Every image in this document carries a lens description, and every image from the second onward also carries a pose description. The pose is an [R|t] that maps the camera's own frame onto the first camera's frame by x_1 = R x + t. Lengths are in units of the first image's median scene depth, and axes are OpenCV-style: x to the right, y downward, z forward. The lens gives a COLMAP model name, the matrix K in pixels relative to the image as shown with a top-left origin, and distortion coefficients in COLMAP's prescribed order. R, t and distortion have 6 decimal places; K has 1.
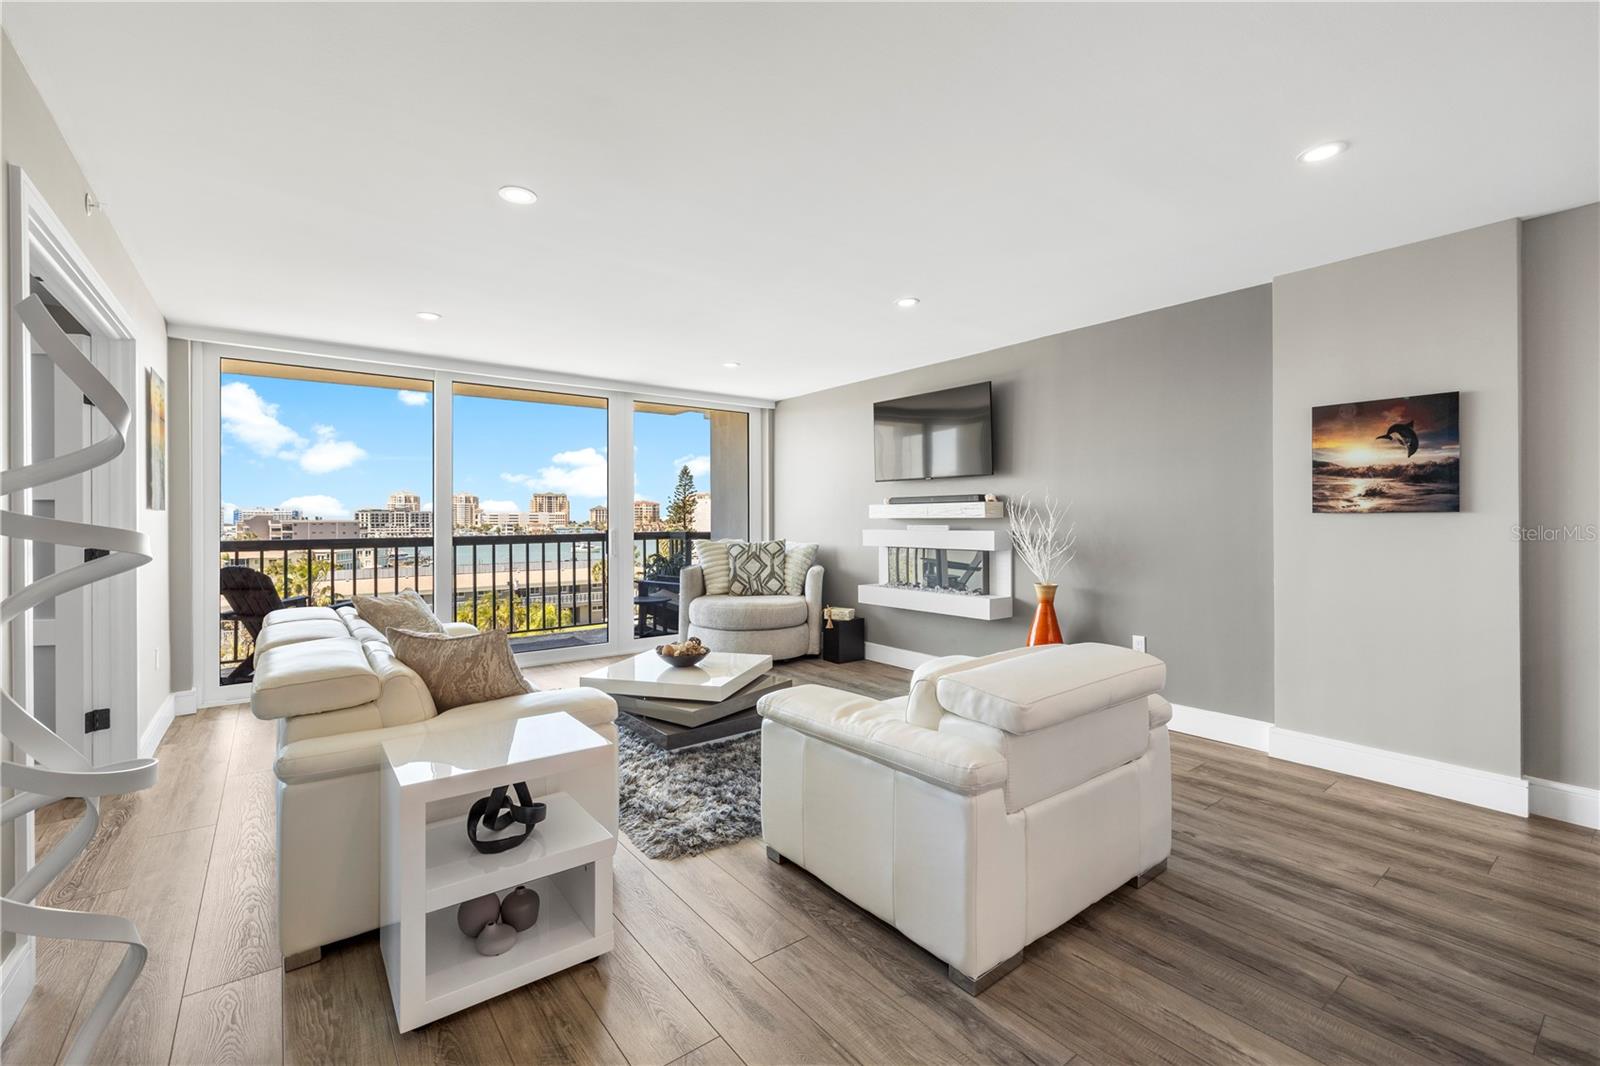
lens RADIAL K [[679.8, 0, 789.6], [0, 679.8, 519.3], [0, 0, 1]] dist [0.001481, 0.000138]
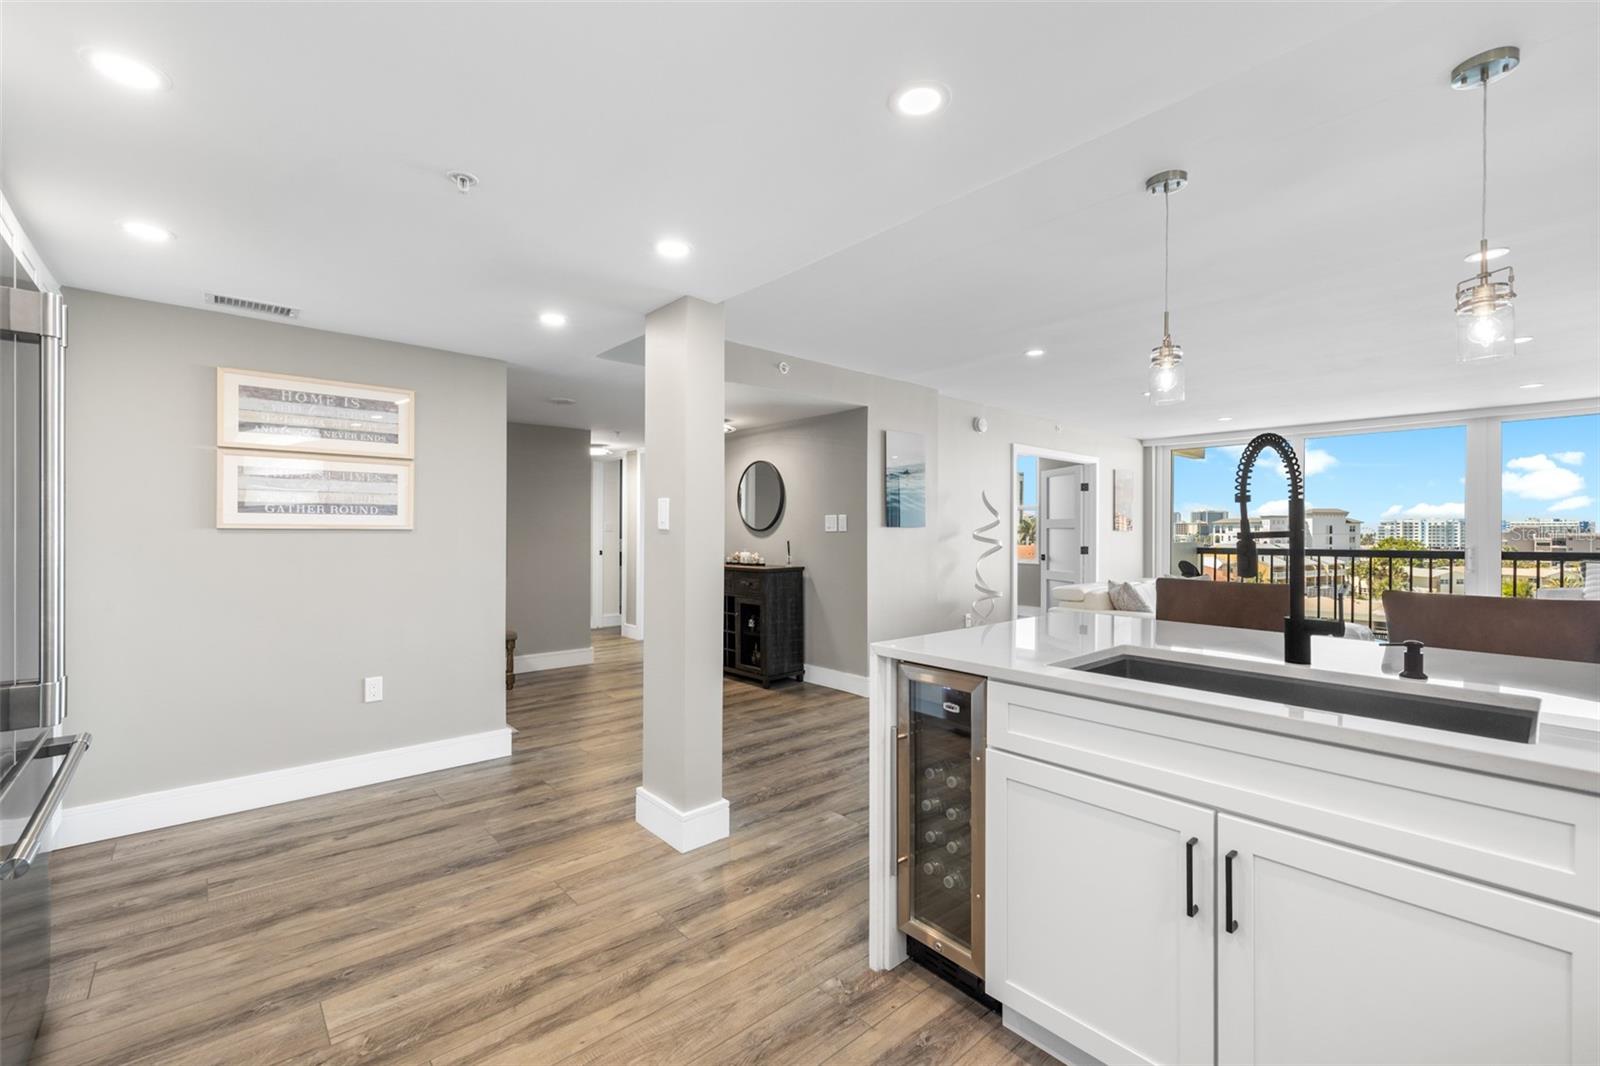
lens RADIAL K [[672.5, 0, 797.7], [0, 672.5, 531.2], [0, 0, 1]] dist [0.000312, 0.000317]
pose [[0.077602, 0.002485, -0.996981, 0.823446], [-0.002932, 0.999993, 0.002264, -0.010753], [0.996980, 0.002748, 0.077608, -0.161678]]
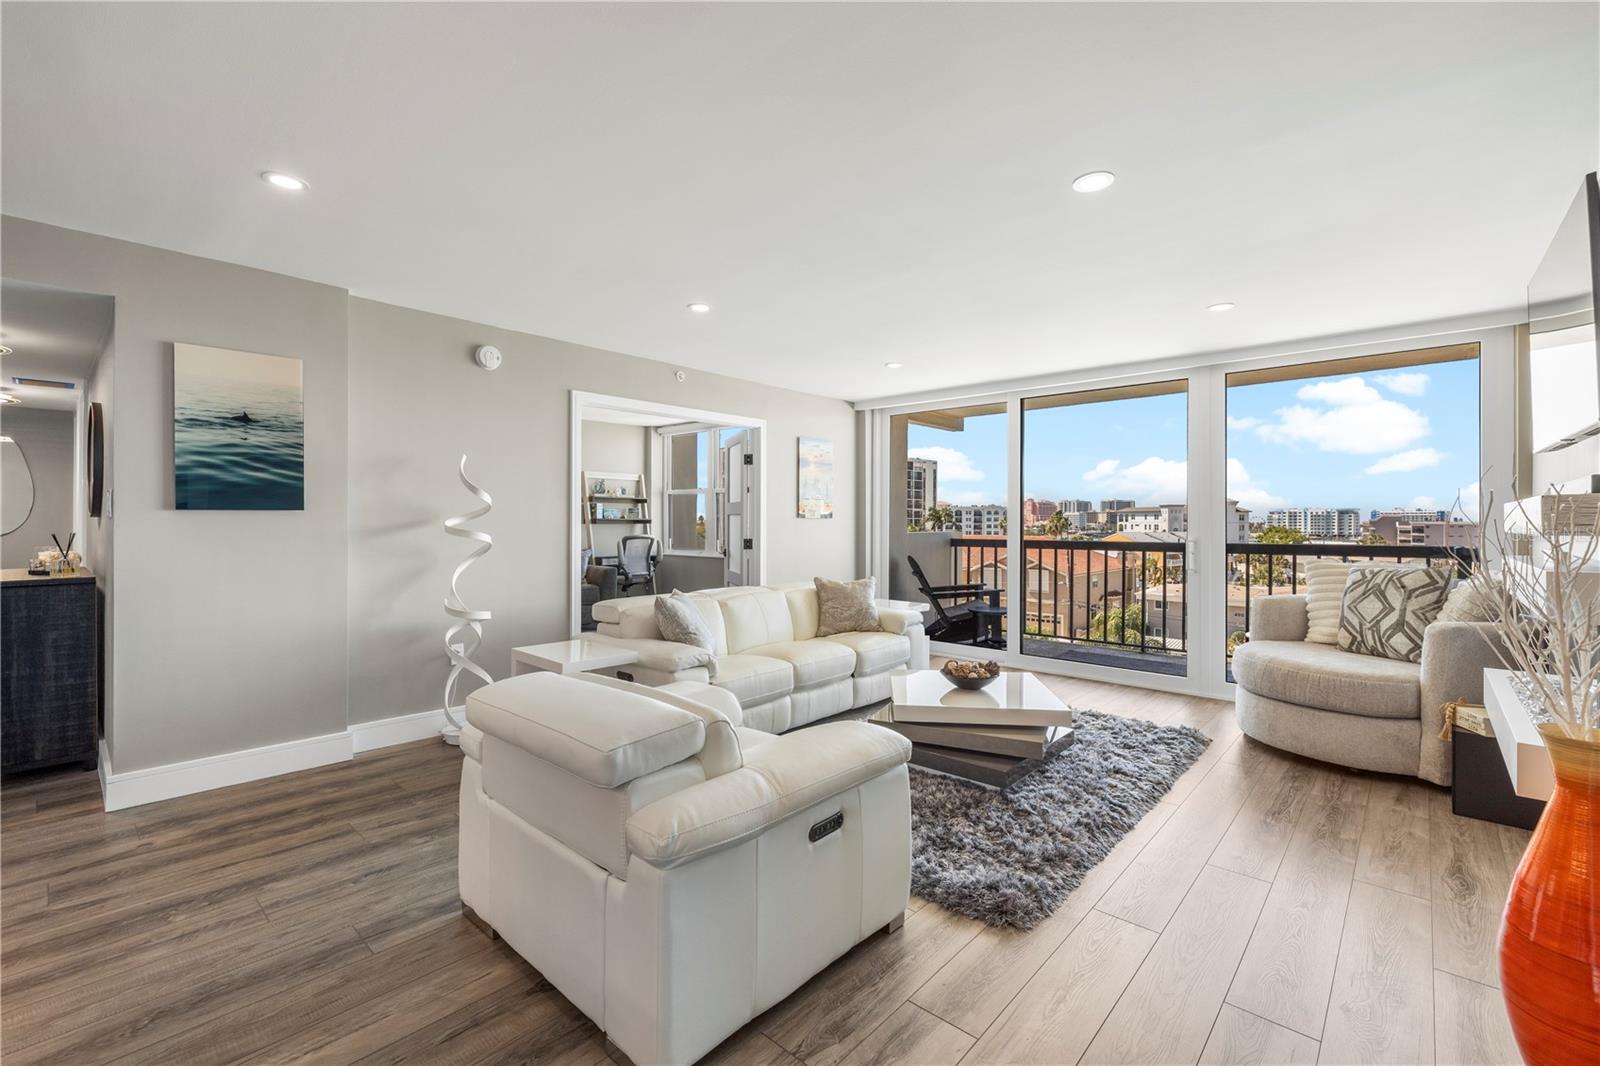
lens RADIAL K [[683.9, 0, 793.4], [0, 683.9, 520.3], [0, 0, 1]] dist [-0.000441, -0.000173]
pose [[0.181935, 0.003496, -0.983304, 0.521990], [-0.003577, 0.999989, 0.002894, -0.009554], [0.983304, 0.002990, 0.181946, 0.441237]]
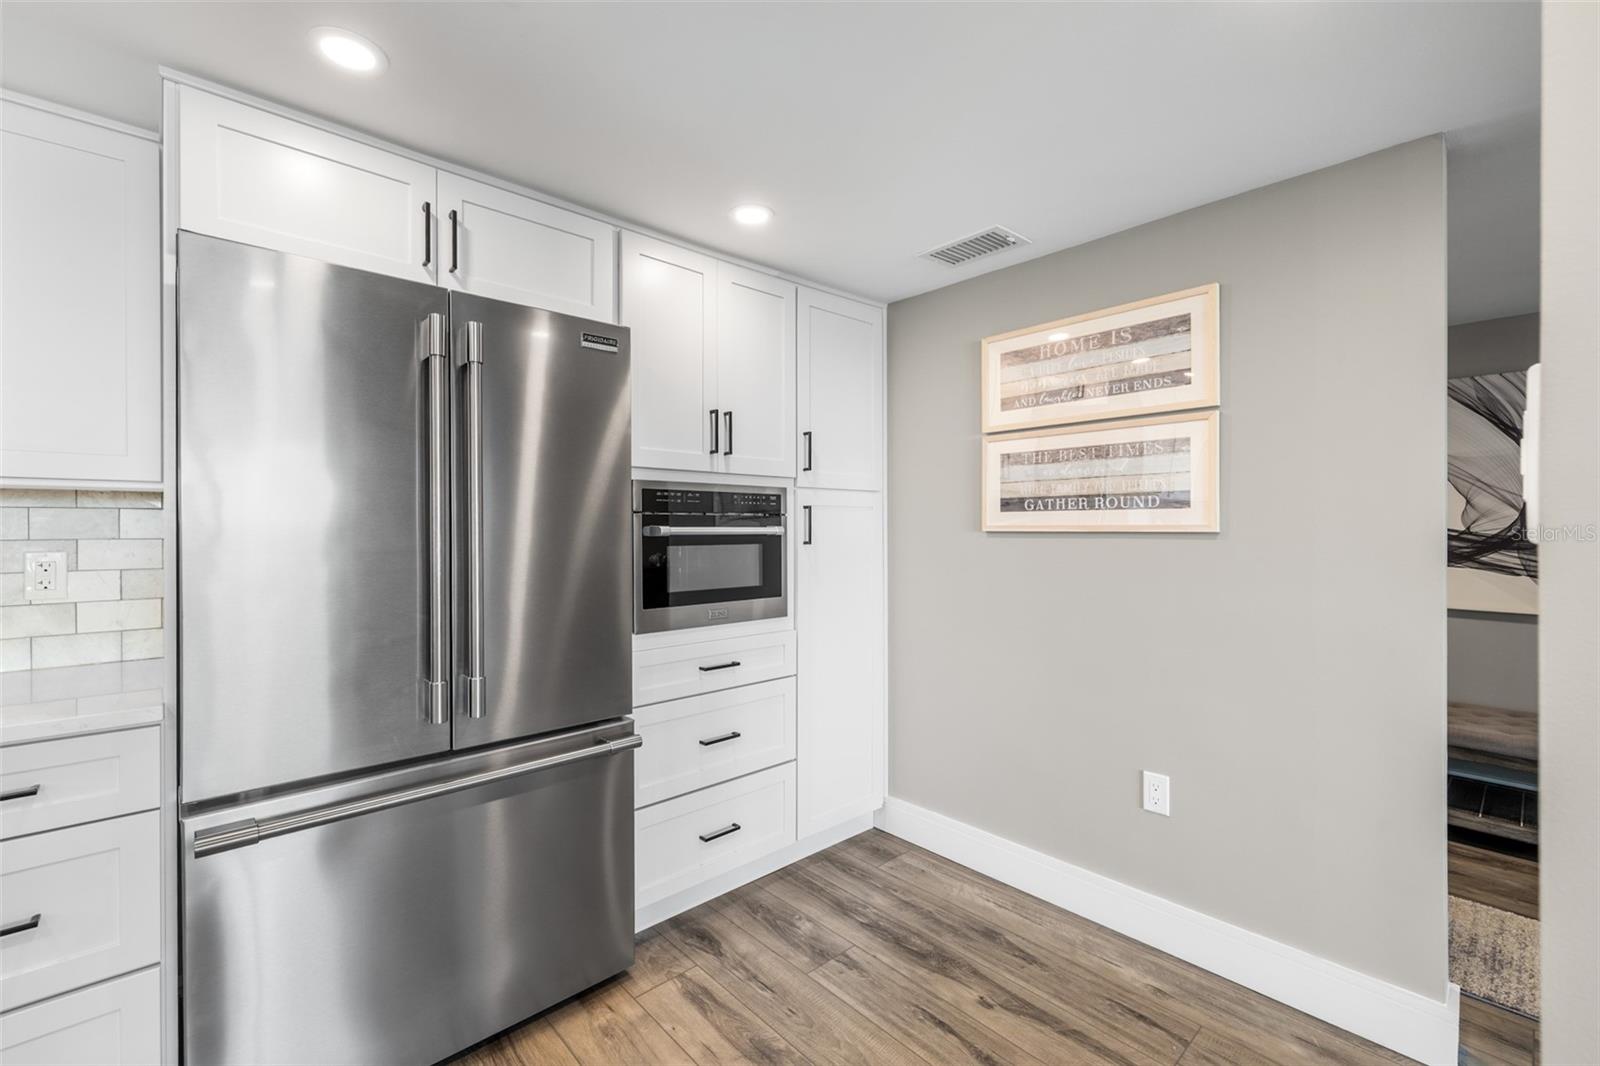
lens RADIAL K [[679.9, 0, 793.2], [0, 679.9, 532.3], [0, 0, 1]] dist [0.001011, 0.000222]
pose [[-0.995621, 0.005455, -0.093320, 0.415216], [0.005055, 0.999977, 0.004515, -0.012621], [0.093343, 0.004024, -0.995626, -0.139432]]
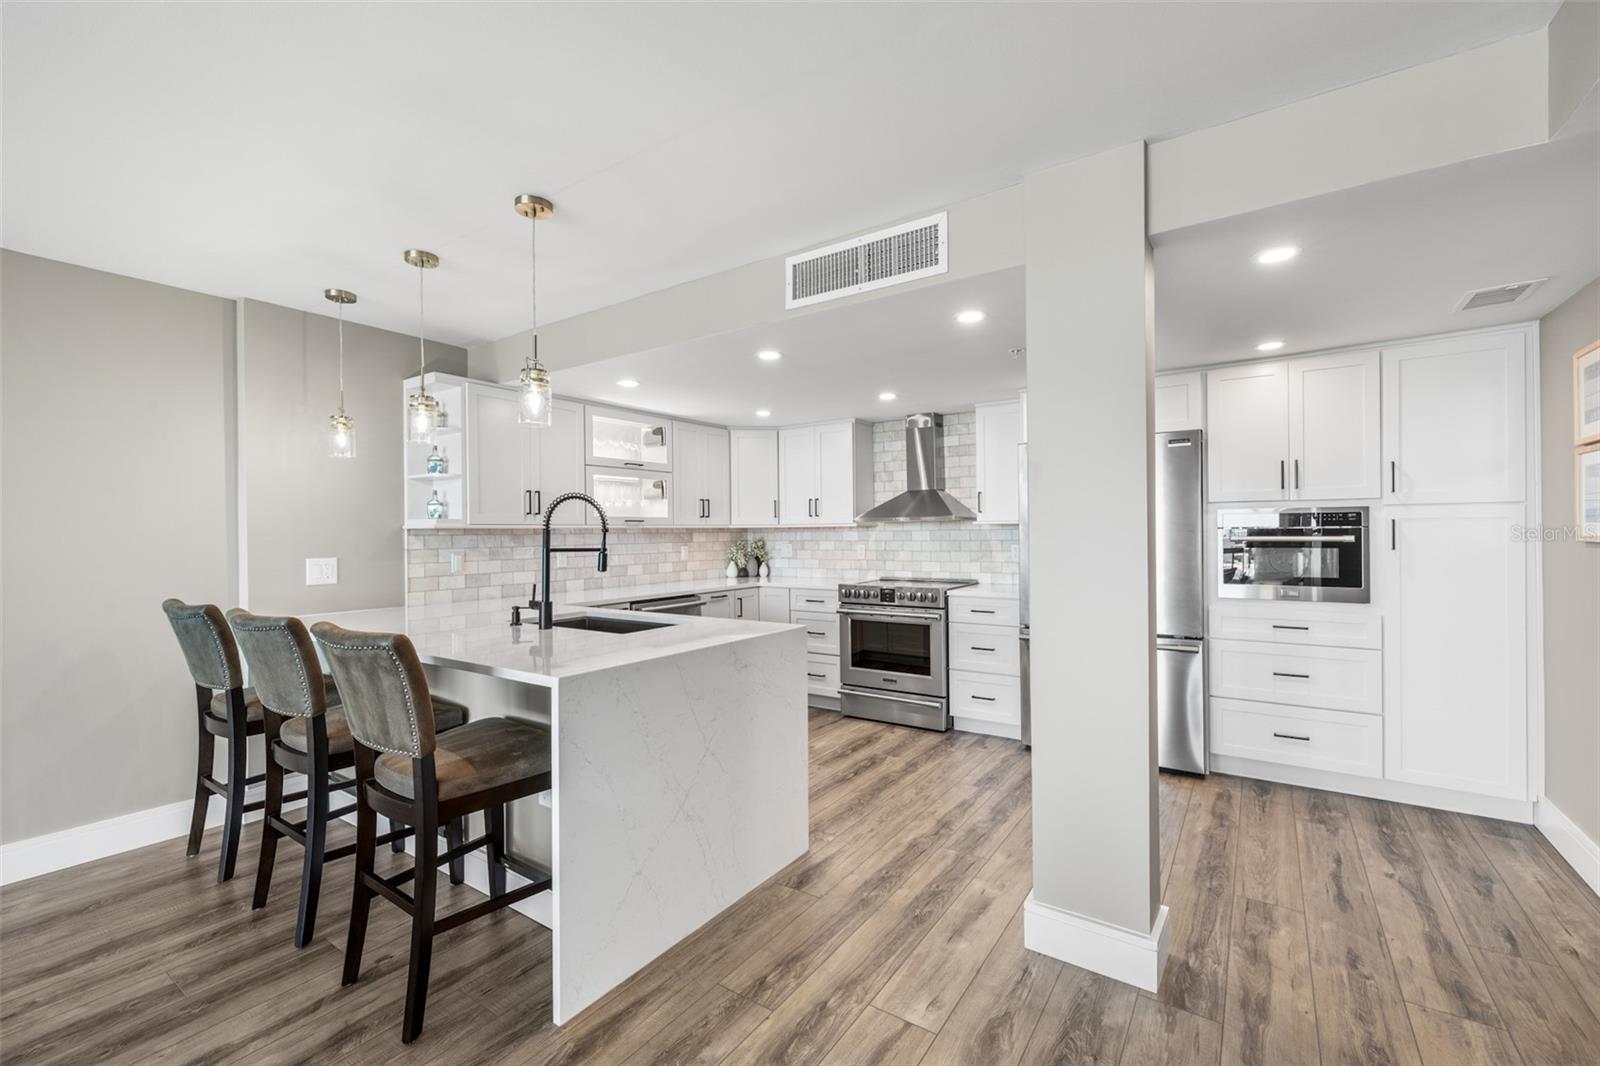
lens RADIAL K [[672.5, 0, 797.7], [0, 672.5, 531.2], [0, 0, 1]] dist [0.000312, 0.000317]
pose [[-0.316268, 0.007262, 0.948642, -0.029987], [0.008955, 0.999949, -0.004669, -0.020007], [-0.948628, 0.007019, -0.316317, 0.076962]]
